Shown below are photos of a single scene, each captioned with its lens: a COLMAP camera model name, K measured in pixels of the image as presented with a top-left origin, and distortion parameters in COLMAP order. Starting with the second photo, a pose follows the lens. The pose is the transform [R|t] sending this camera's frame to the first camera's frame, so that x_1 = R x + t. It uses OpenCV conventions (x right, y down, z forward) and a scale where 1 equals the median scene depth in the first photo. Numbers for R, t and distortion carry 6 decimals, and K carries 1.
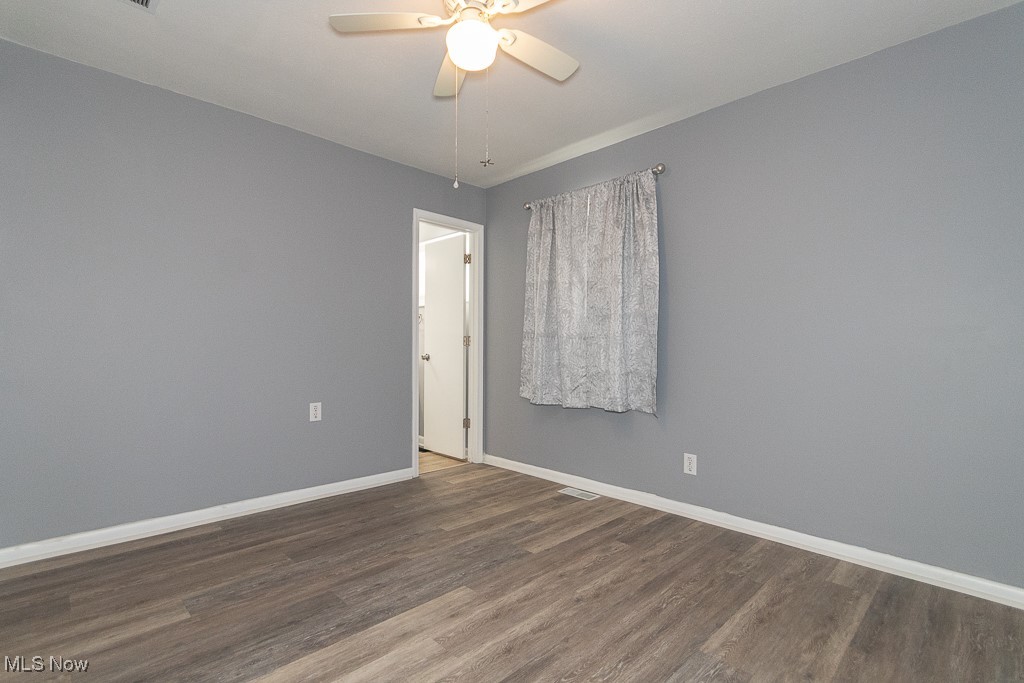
lens RADIAL K [[477.0, 0, 508.8], [0, 477.0, 345.0], [0, 0, 1]] dist [0.008730, -0.007813]
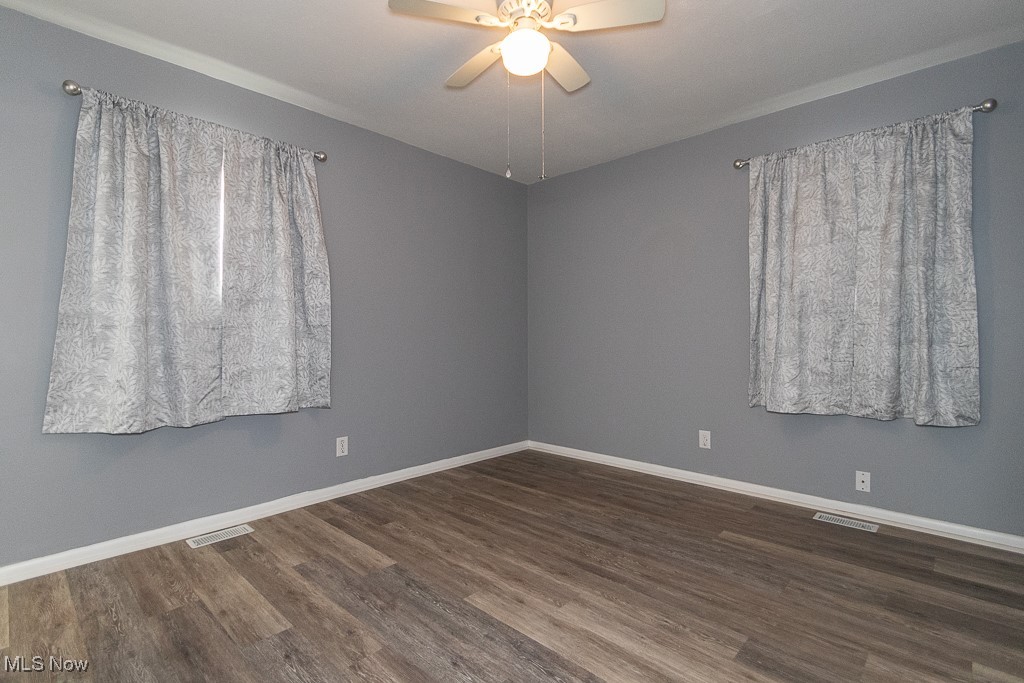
lens RADIAL K [[477.0, 0, 508.8], [0, 477.0, 345.0], [0, 0, 1]] dist [0.008730, -0.007813]
pose [[-0.033750, -0.026834, 0.999070, -0.784600], [0.003044, 0.999632, 0.026952, -0.008202], [-0.999426, 0.003951, -0.033656, 0.736419]]
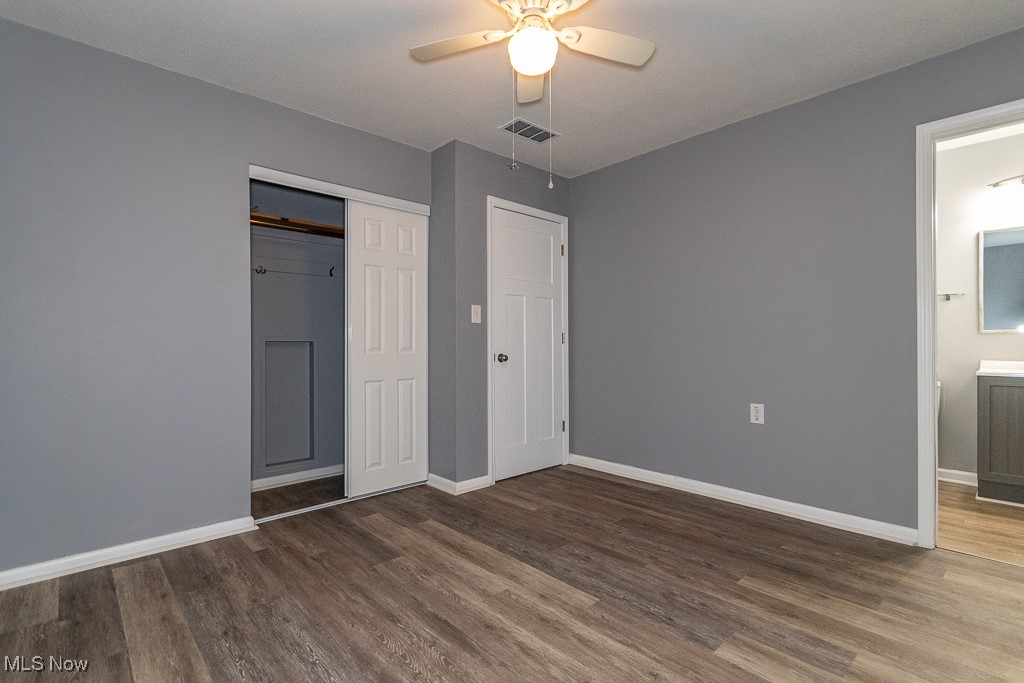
lens RADIAL K [[477.0, 0, 508.8], [0, 477.0, 345.0], [0, 0, 1]] dist [0.008730, -0.007813]
pose [[-0.034735, -0.005060, -0.999384, 0.660049], [0.005401, 0.999972, -0.005250, 0.010111], [0.999382, -0.005580, -0.034707, 0.671706]]
